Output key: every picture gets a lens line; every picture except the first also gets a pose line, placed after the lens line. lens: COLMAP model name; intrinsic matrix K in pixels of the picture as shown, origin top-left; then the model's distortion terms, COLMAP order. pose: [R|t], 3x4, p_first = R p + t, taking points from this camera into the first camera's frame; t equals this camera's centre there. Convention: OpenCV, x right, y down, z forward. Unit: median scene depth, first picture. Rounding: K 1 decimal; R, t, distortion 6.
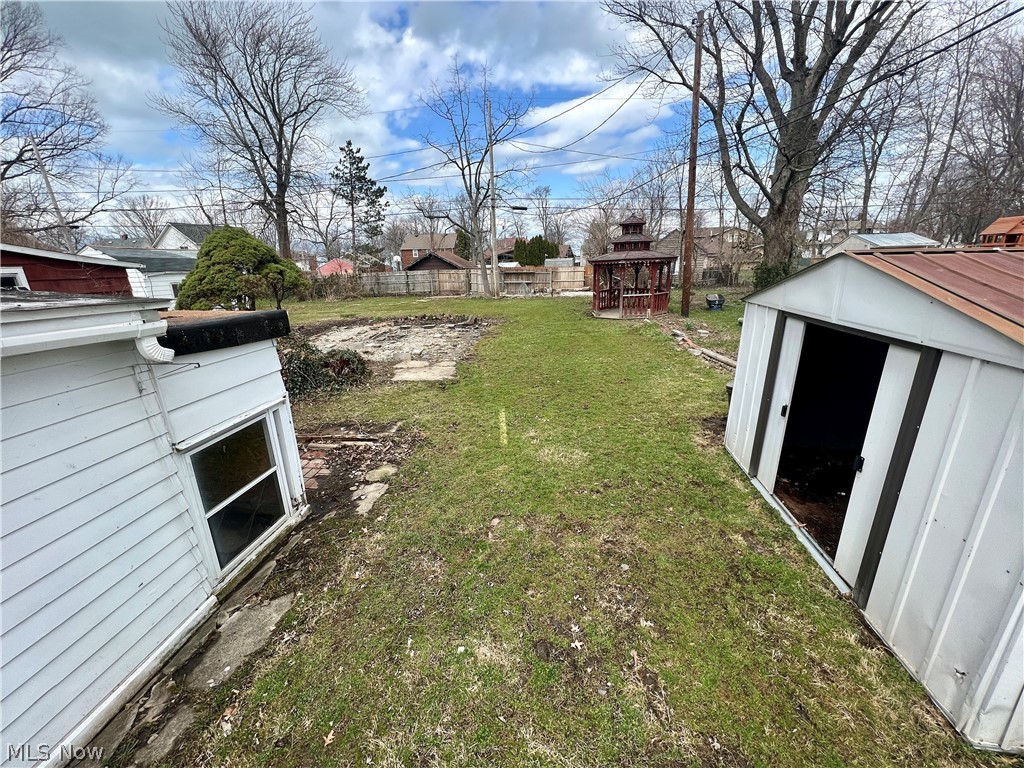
lens RADIAL K [[409.9, 0, 504.9], [0, 409.9, 387.4], [0, 0, 1]] dist [0.000767, 0.000119]
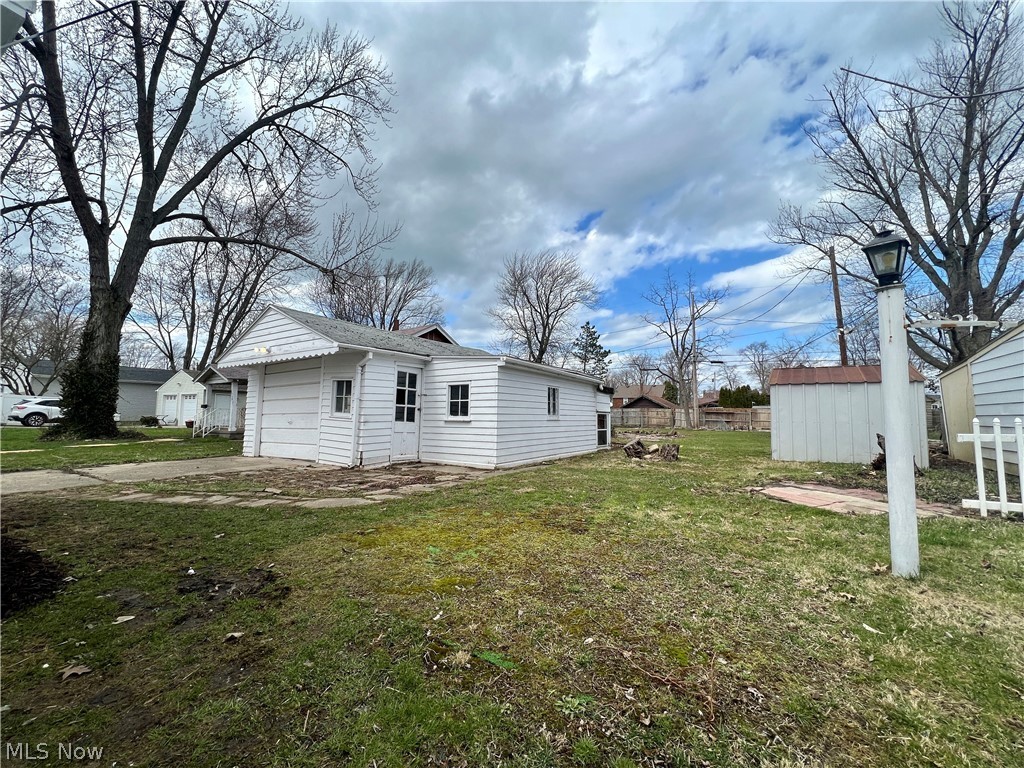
lens RADIAL K [[409.9, 0, 515.3], [0, 409.9, 379.0], [0, 0, 1]] dist [0.000767, 0.000119]
pose [[0.896551, 0.000300, -0.442940, 0.030145], [-0.164043, 0.929117, -0.331409, 0.113018], [0.411444, 0.369786, 0.833050, -0.250029]]
